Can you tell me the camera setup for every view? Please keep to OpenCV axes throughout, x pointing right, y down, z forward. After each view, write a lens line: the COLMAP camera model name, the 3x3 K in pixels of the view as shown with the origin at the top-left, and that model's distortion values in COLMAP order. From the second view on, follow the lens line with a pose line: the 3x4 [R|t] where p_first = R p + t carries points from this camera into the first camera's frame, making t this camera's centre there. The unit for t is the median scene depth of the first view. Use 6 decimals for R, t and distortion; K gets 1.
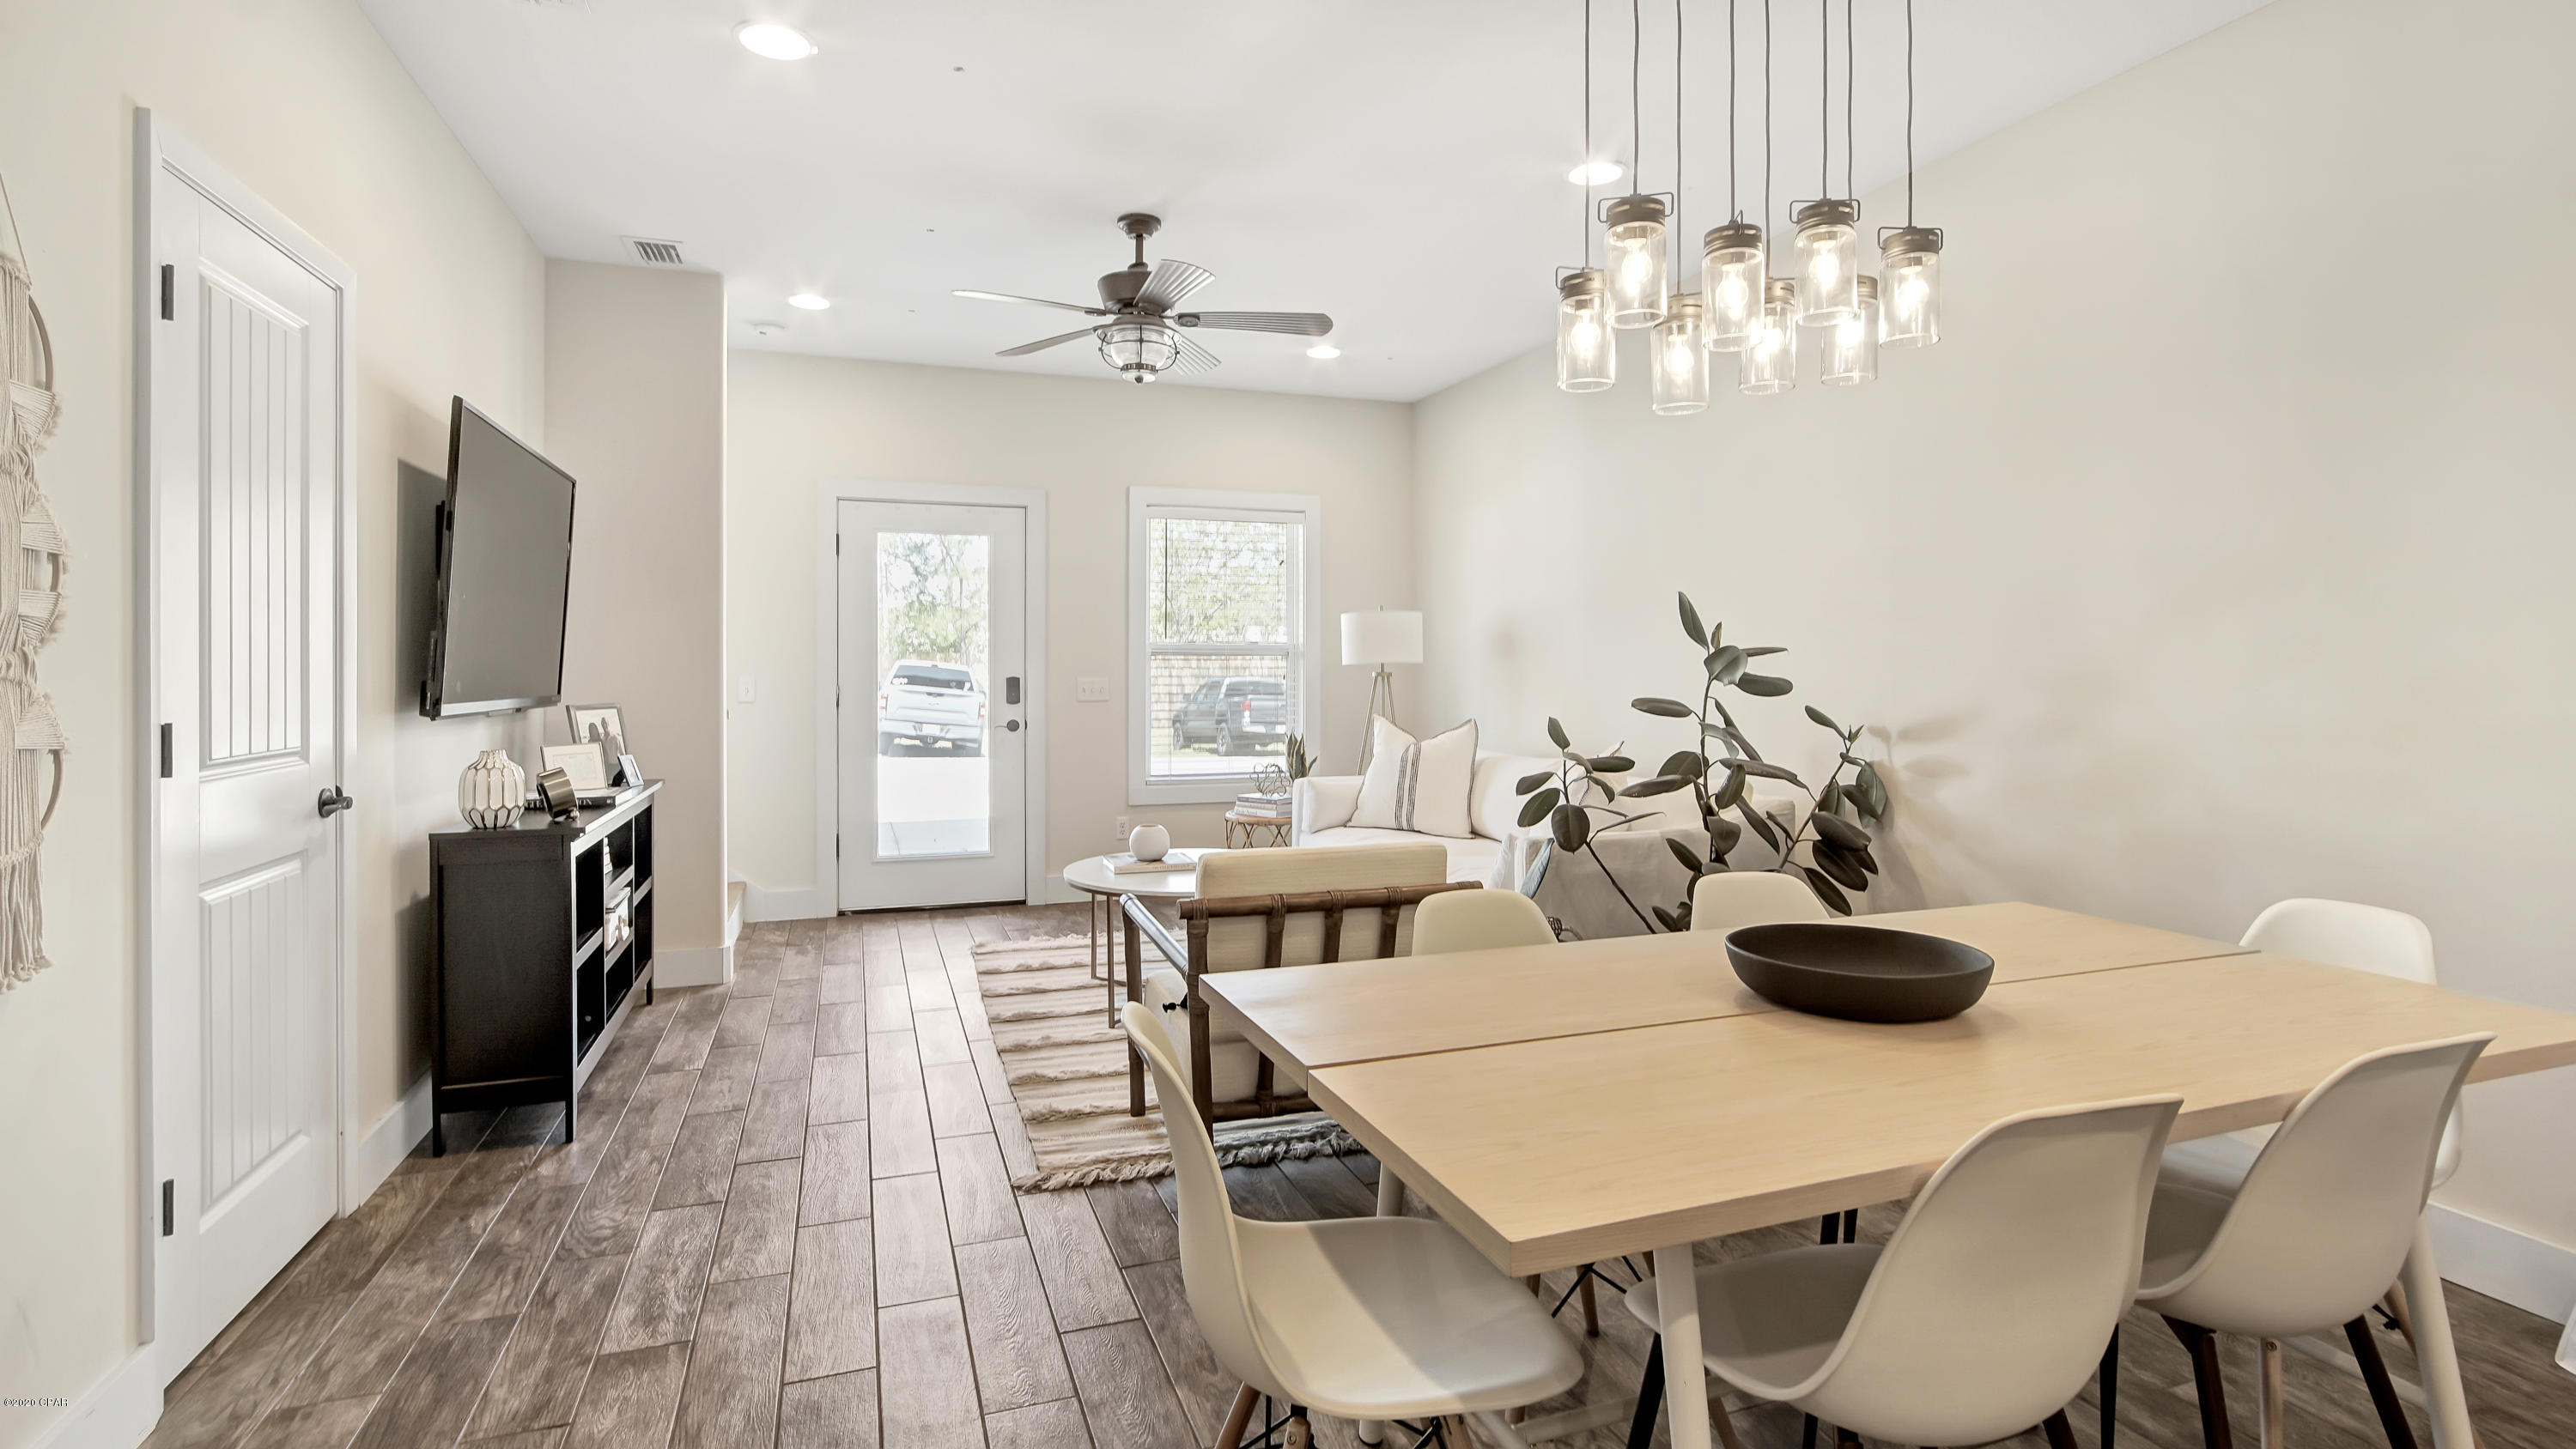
lens RADIAL K [[1212.5, 0, 1282.3], [0, 1212.5, 674.8], [0, 0, 1]] dist [-0.016135, 0.005779]
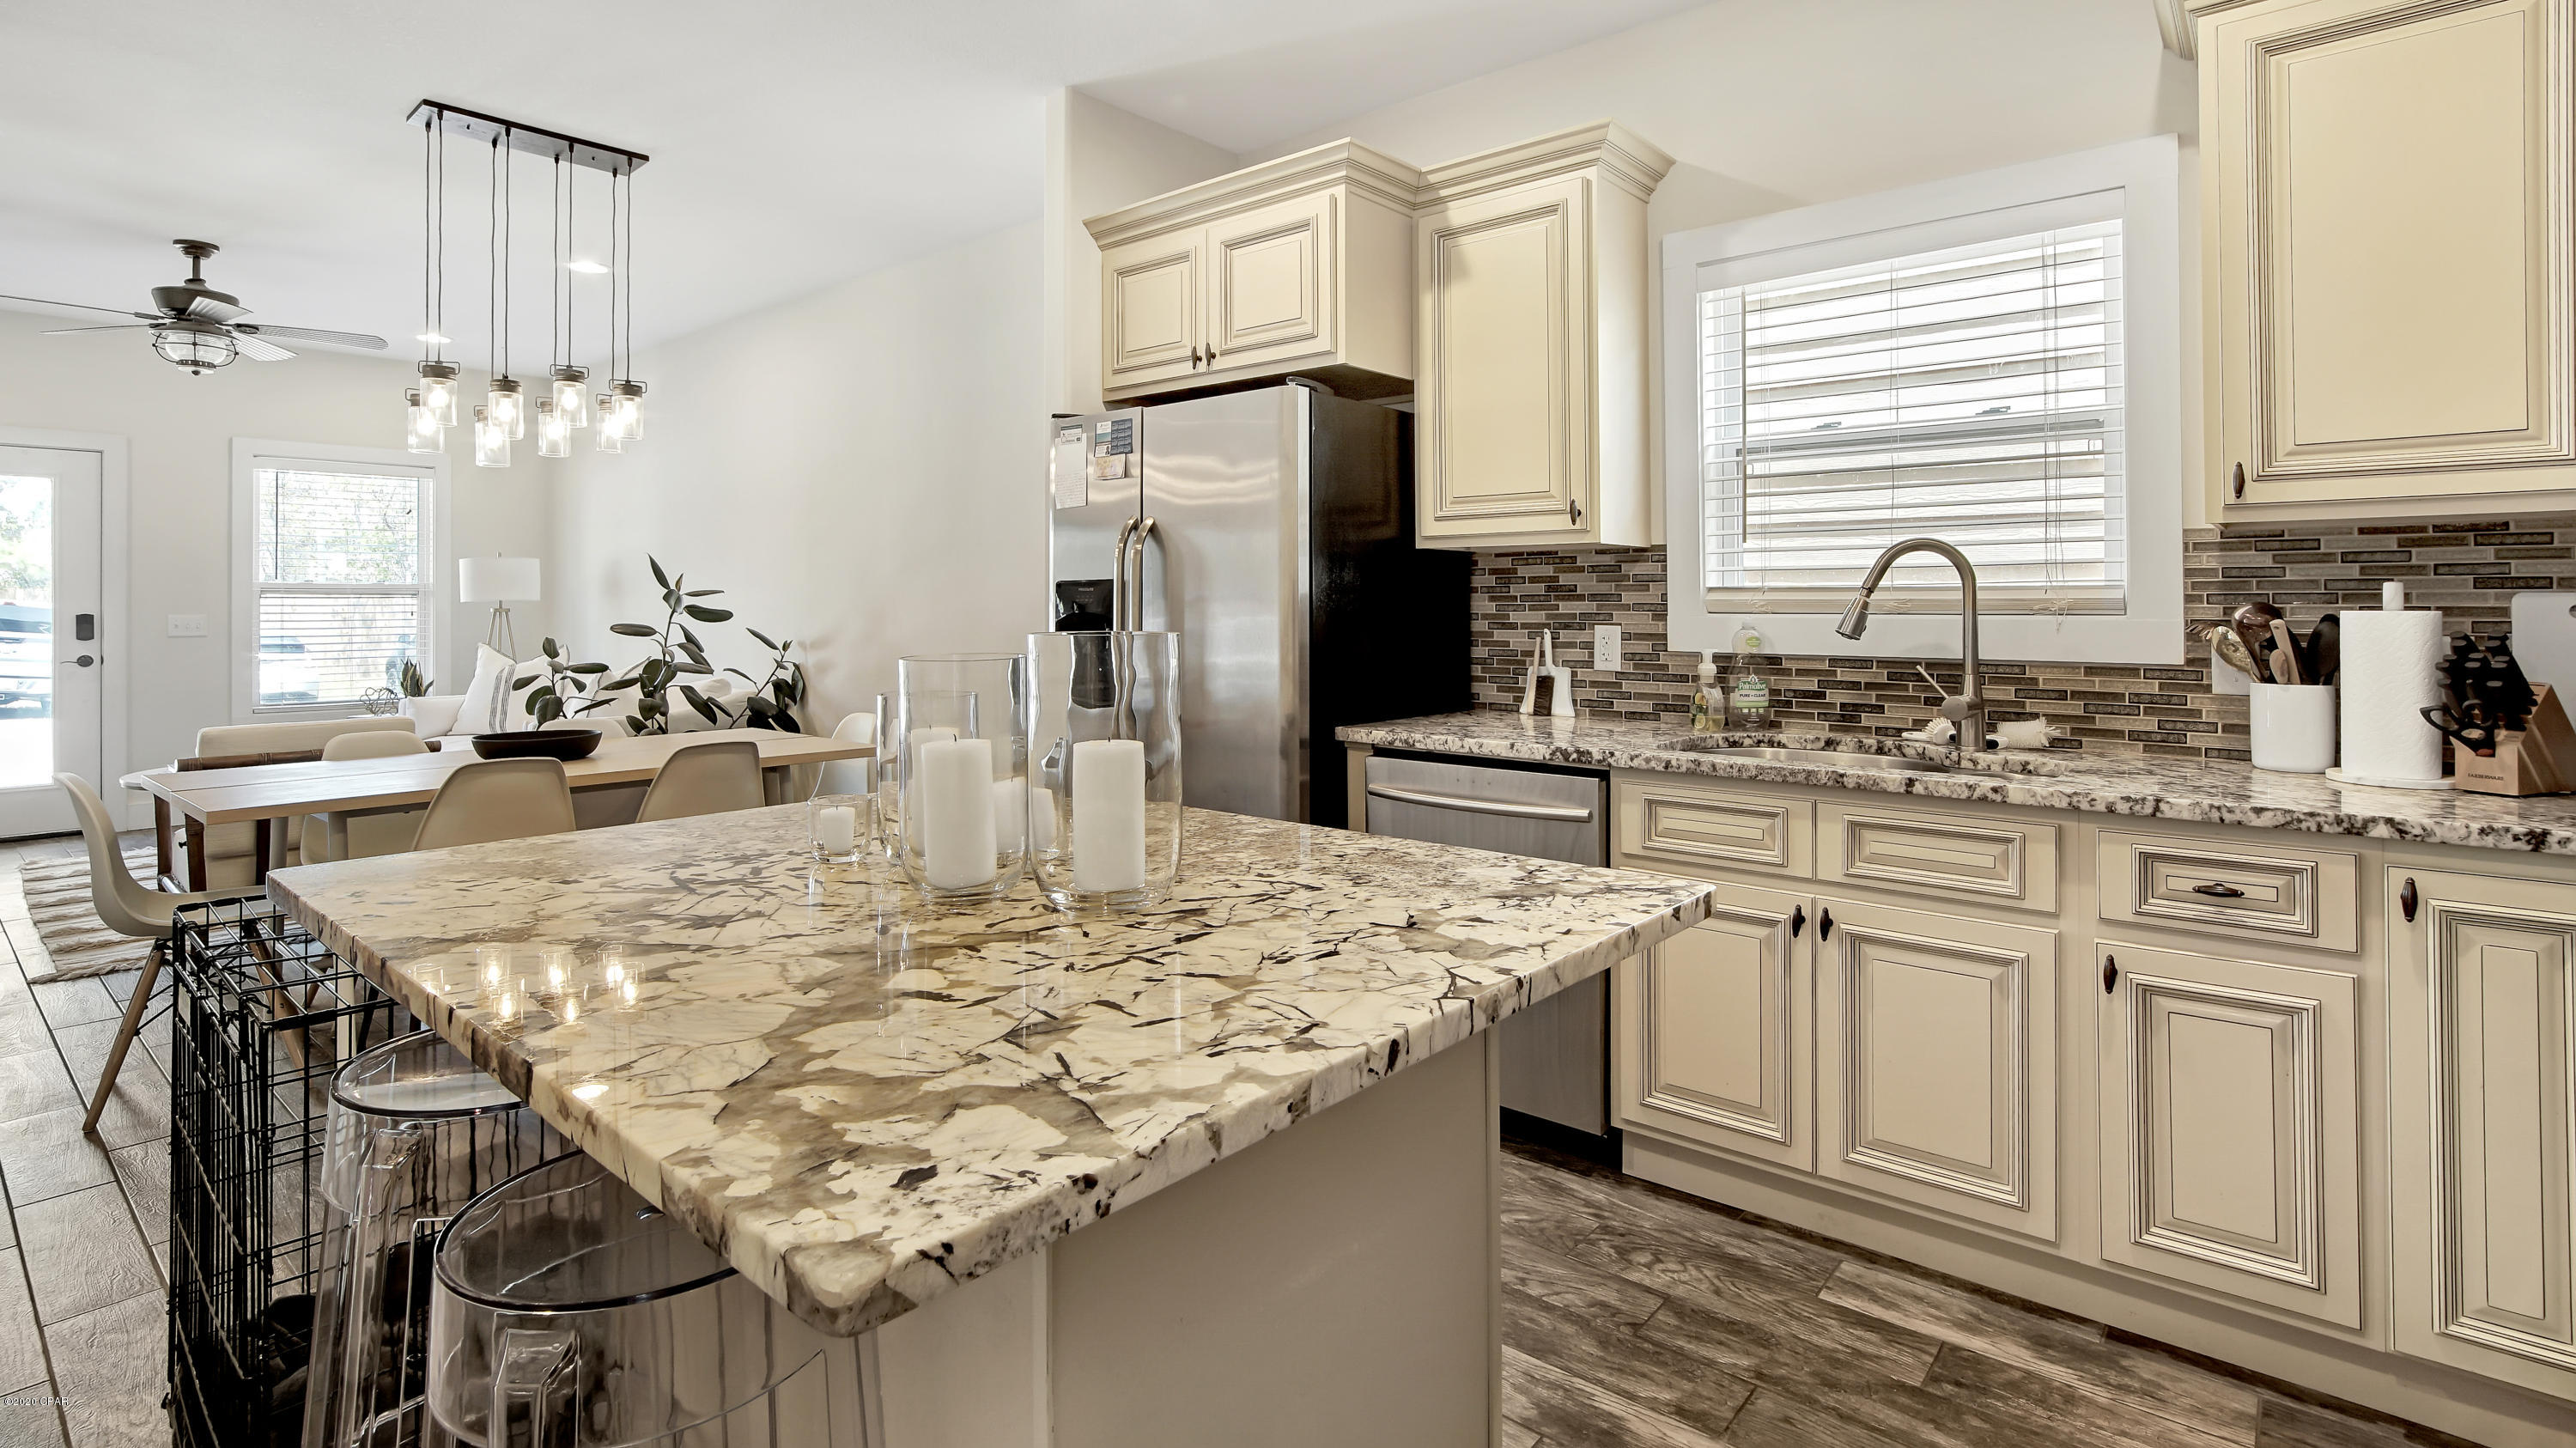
lens RADIAL K [[1243.8, 0, 1282.8], [0, 1243.8, 598.9], [0, 0, 1]] dist [-0.000686, 0.000464]
pose [[0.872278, 0.000557, 0.489011, 0.272941], [0.005008, 0.999937, -0.010073, 0.008229], [-0.488986, 0.011236, 0.872220, -0.776320]]
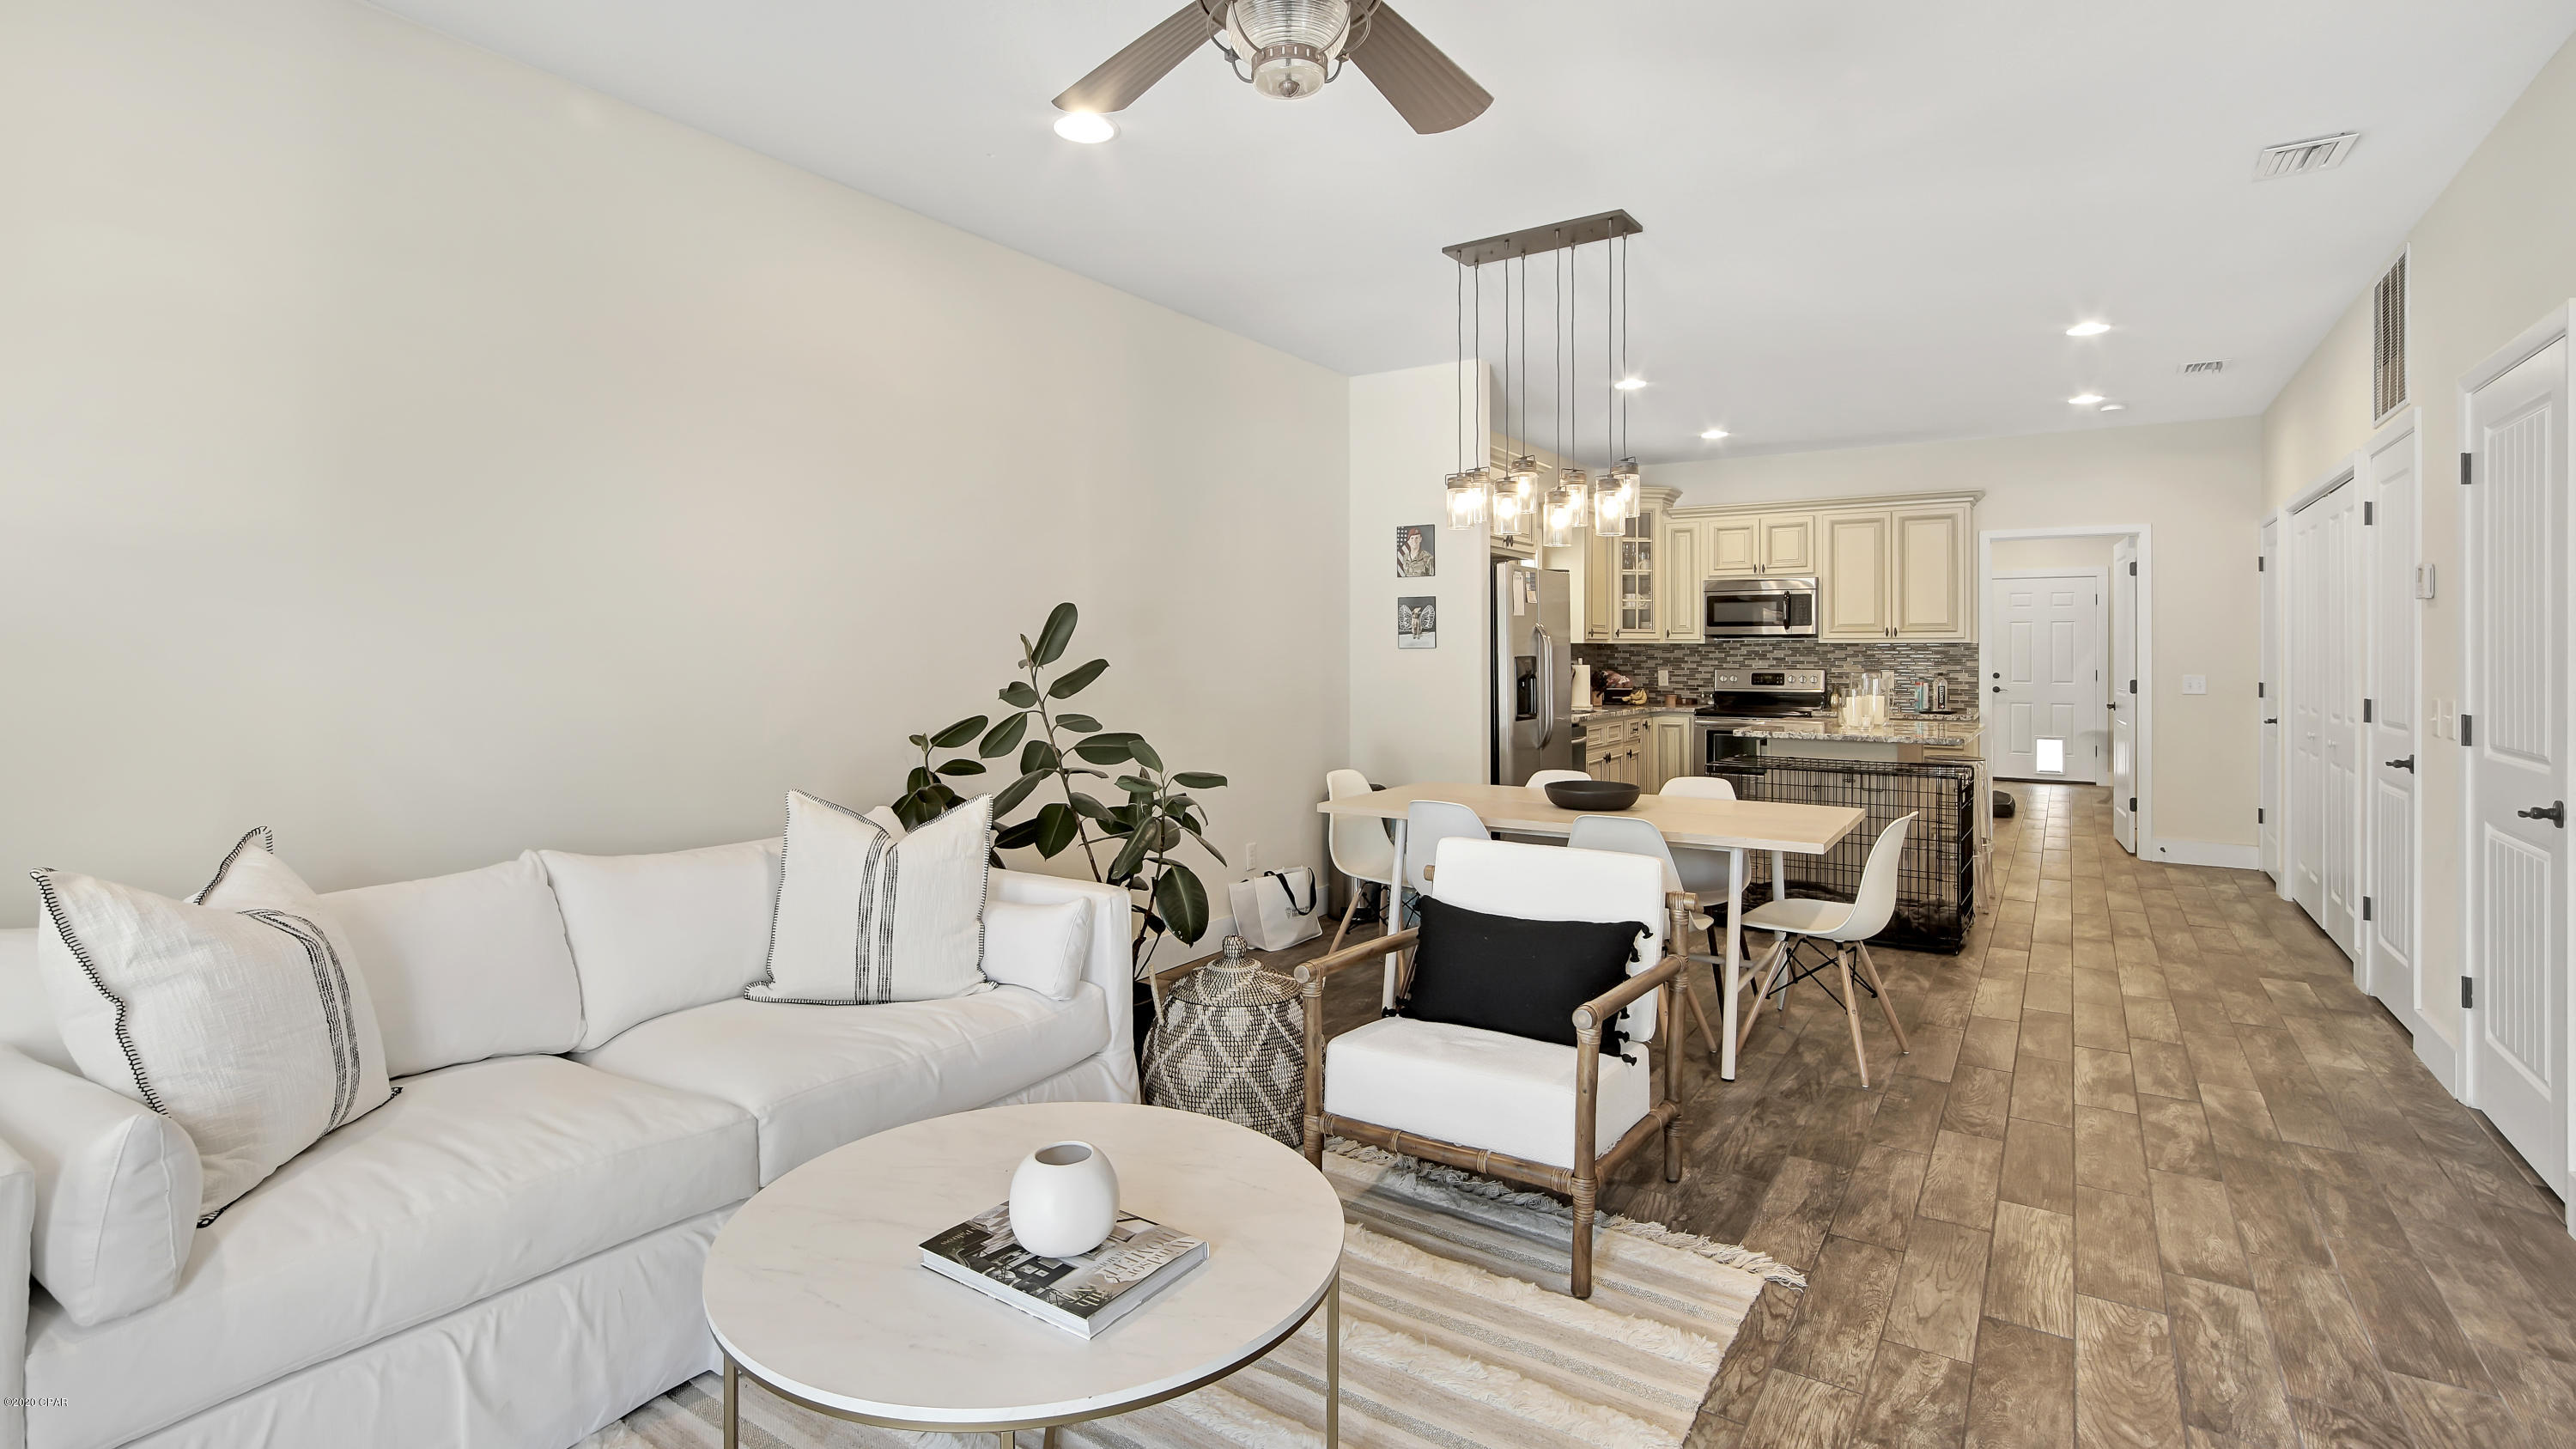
lens RADIAL K [[1223.8, 0, 1245.3], [0, 1223.8, 641.8], [0, 0, 1]] dist [-0.004287, 0.005067]
pose [[-0.595768, -0.000486, 0.803157, -0.580112], [0.004541, 0.999982, 0.003973, -0.049231], [-0.803144, 0.006014, -0.595755, 1.541501]]
